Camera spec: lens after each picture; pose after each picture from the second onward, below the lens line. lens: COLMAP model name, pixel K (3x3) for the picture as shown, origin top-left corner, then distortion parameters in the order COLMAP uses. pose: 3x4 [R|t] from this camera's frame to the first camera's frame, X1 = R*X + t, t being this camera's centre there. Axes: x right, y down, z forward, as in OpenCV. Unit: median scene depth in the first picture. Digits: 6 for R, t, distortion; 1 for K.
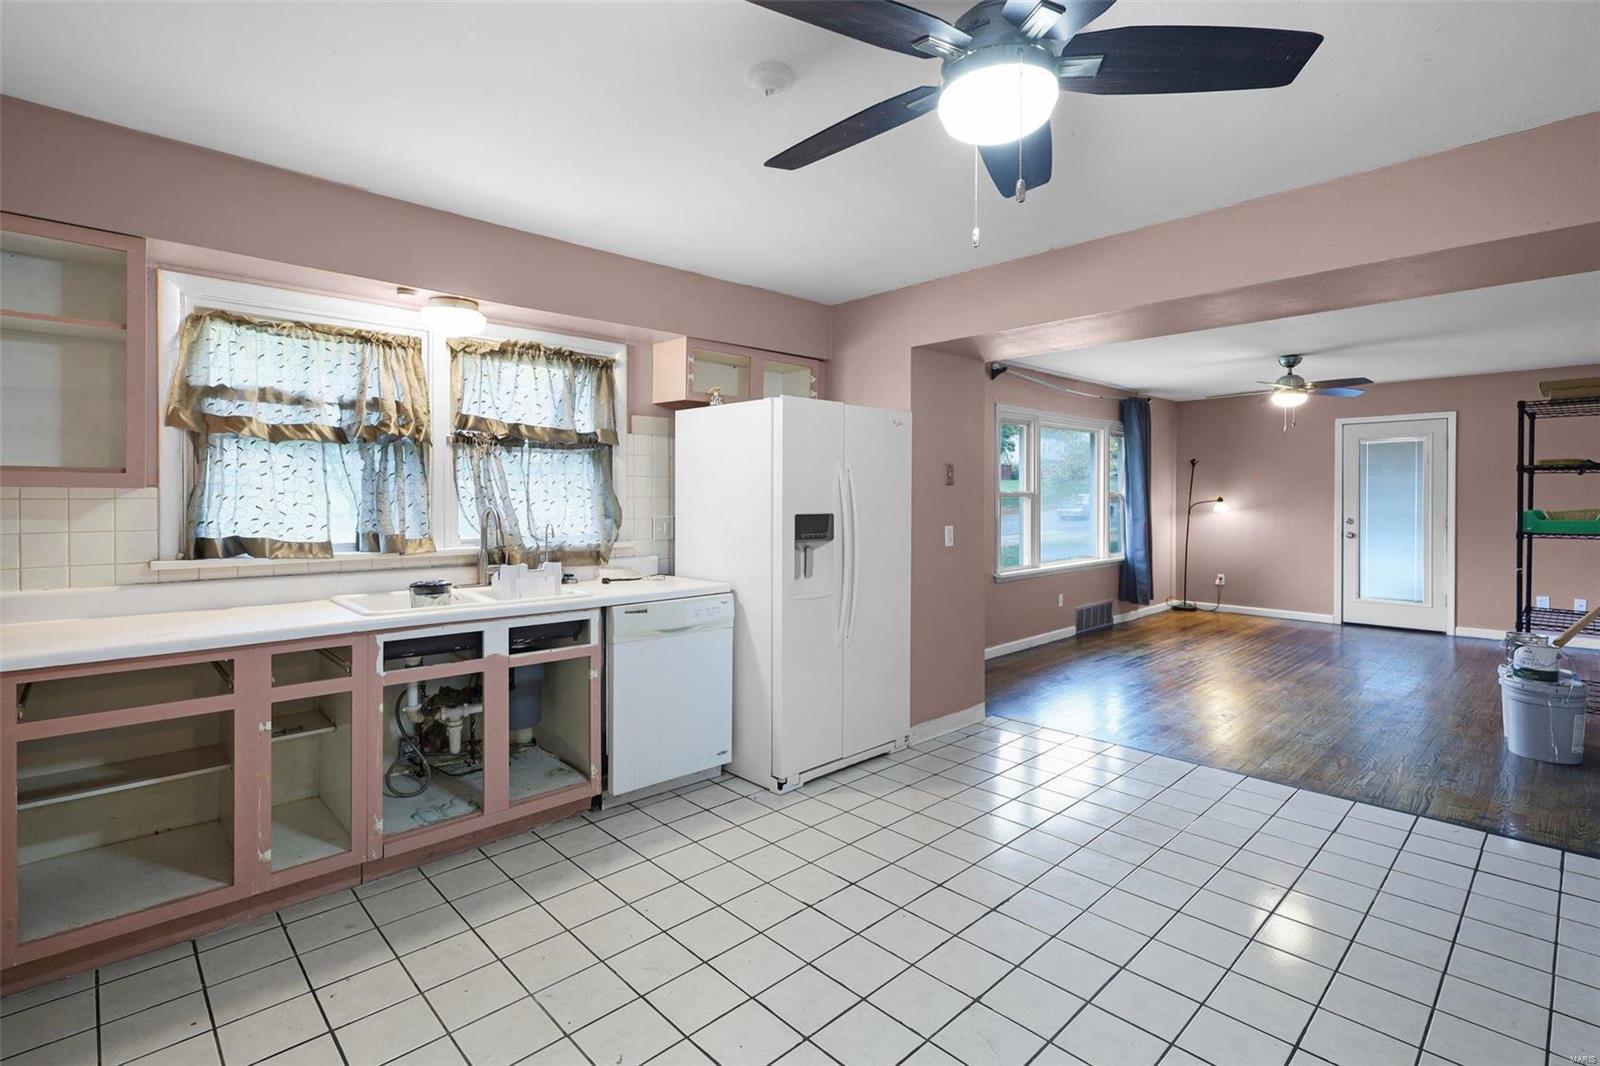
lens RADIAL K [[749.9, 0, 800.0], [0, 749.9, 502.0], [0, 0, 1]] dist [0.000571, 0.000360]
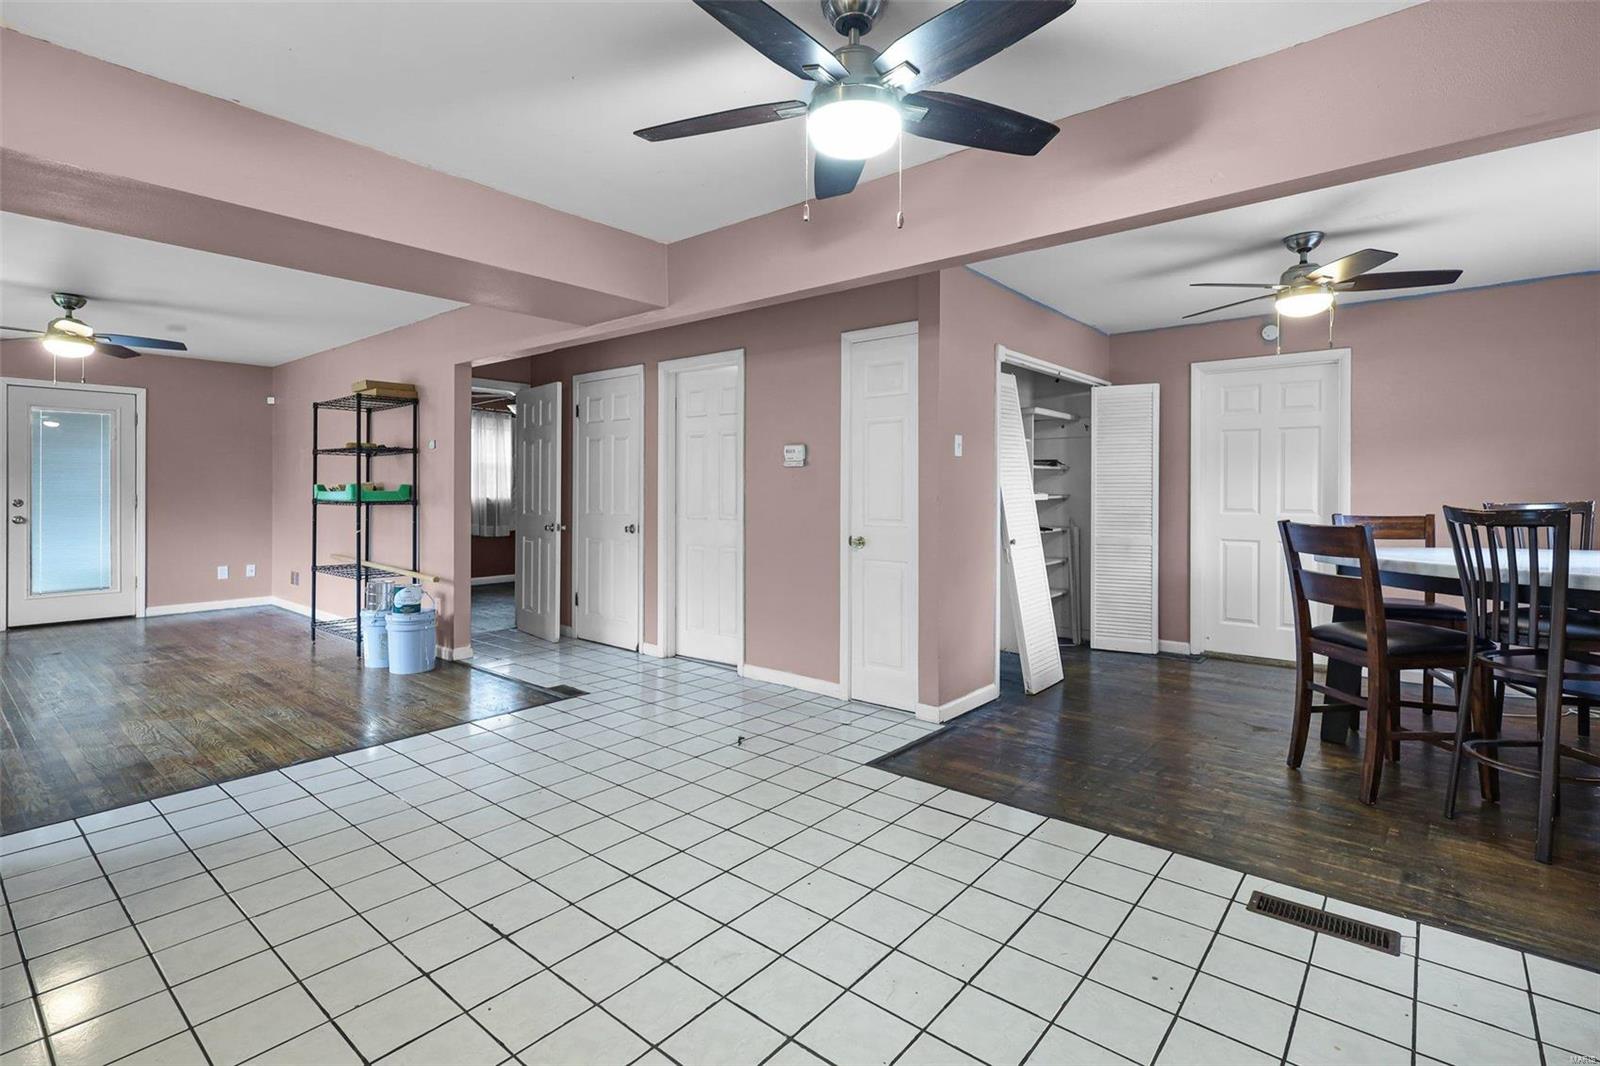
lens RADIAL K [[753.5, 0, 799.1], [0, 753.5, 494.9], [0, 0, 1]] dist [0.001434, 0.000685]
pose [[-0.114952, -0.003837, 0.993364, -0.208570], [0.002362, 0.999989, 0.004136, 0.016358], [-0.993368, 0.002822, -0.114942, 0.262774]]
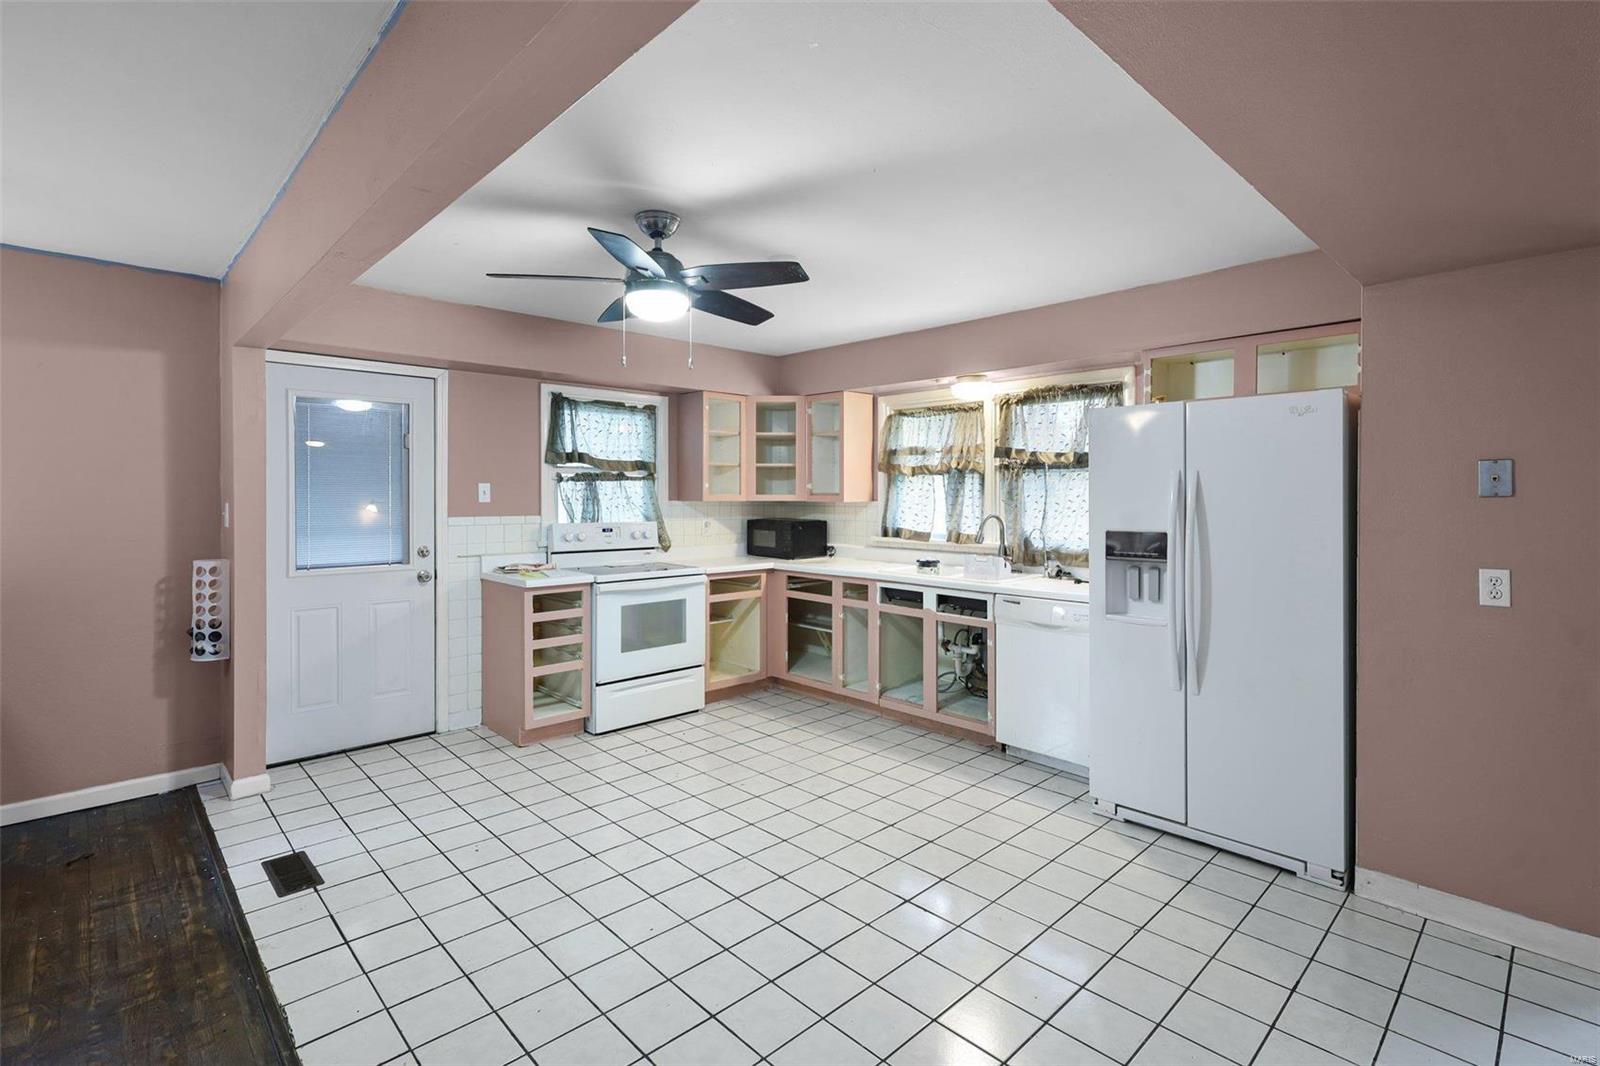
lens RADIAL K [[749.9, 0, 800.0], [0, 749.9, 502.0], [0, 0, 1]] dist [0.000571, 0.000360]
pose [[0.002394, 0.008228, -0.999963, 0.452852], [-0.007450, 0.999939, 0.008210, -0.011862], [0.999969, 0.007430, 0.002455, 0.286314]]
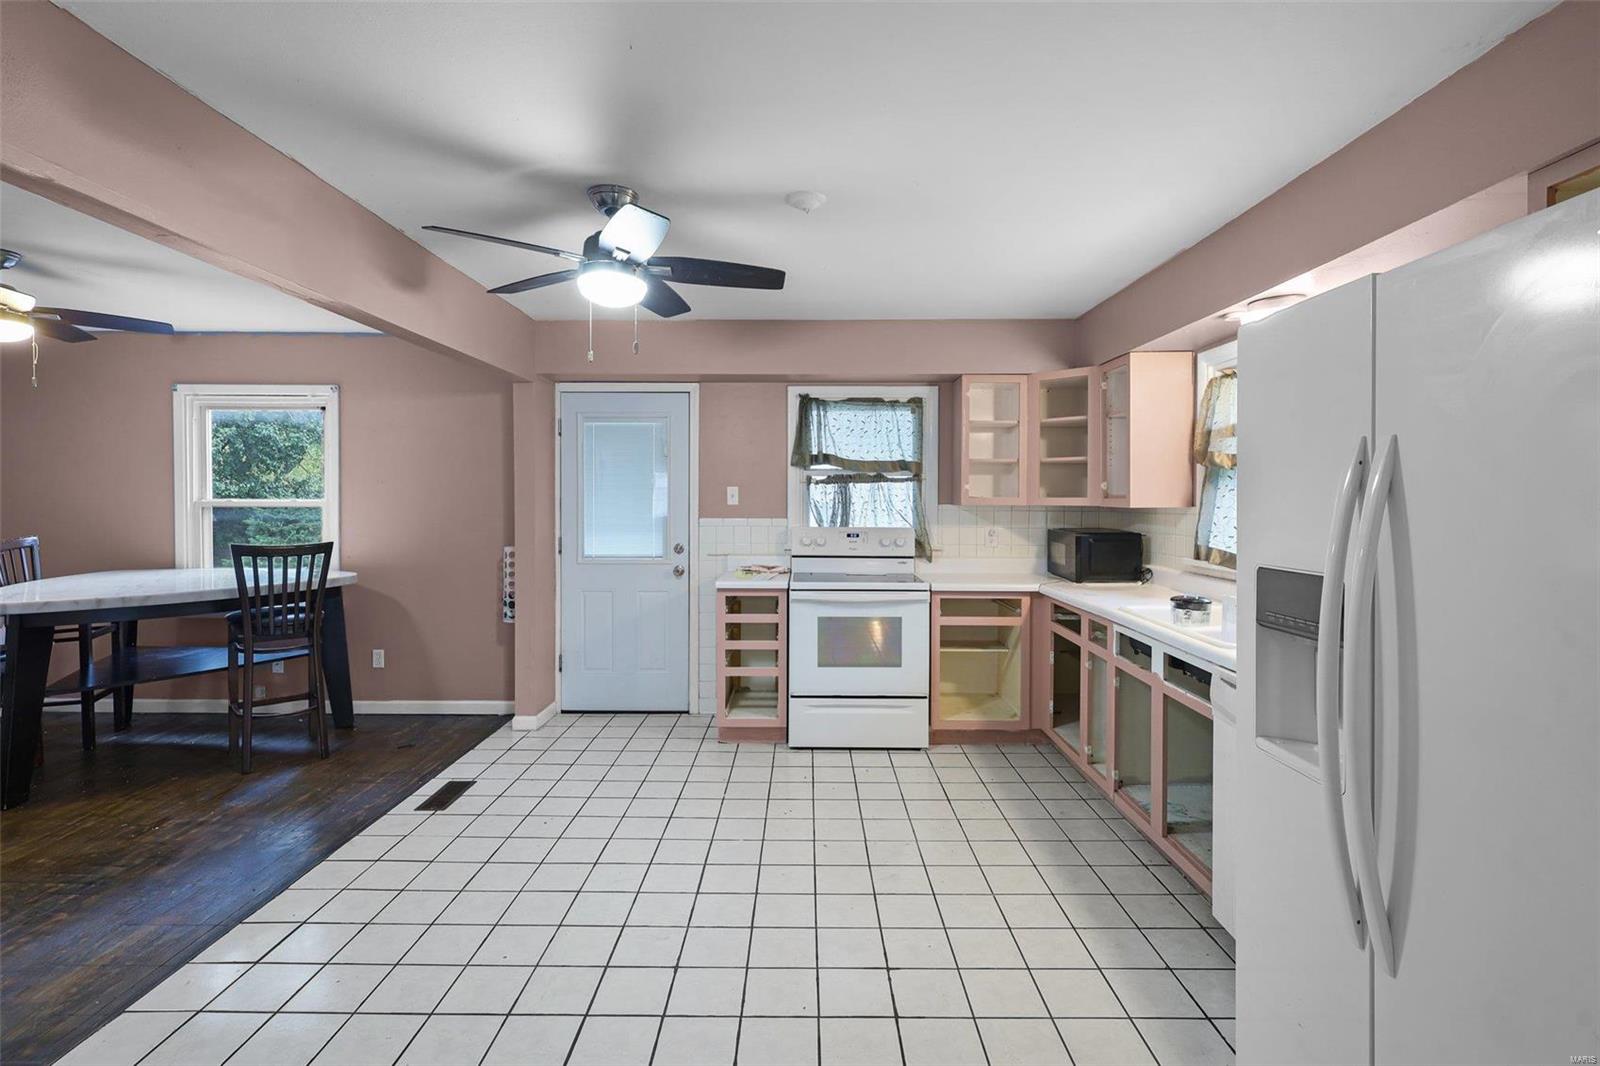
lens RADIAL K [[746.3, 0, 799.2], [0, 746.3, 511.8], [0, 0, 1]] dist [0.001390, -0.000204]
pose [[-0.694074, 0.010692, -0.719824, 0.254405], [-0.007037, 0.999741, 0.021635, -0.012997], [0.719869, 0.020082, -0.693819, 0.530301]]
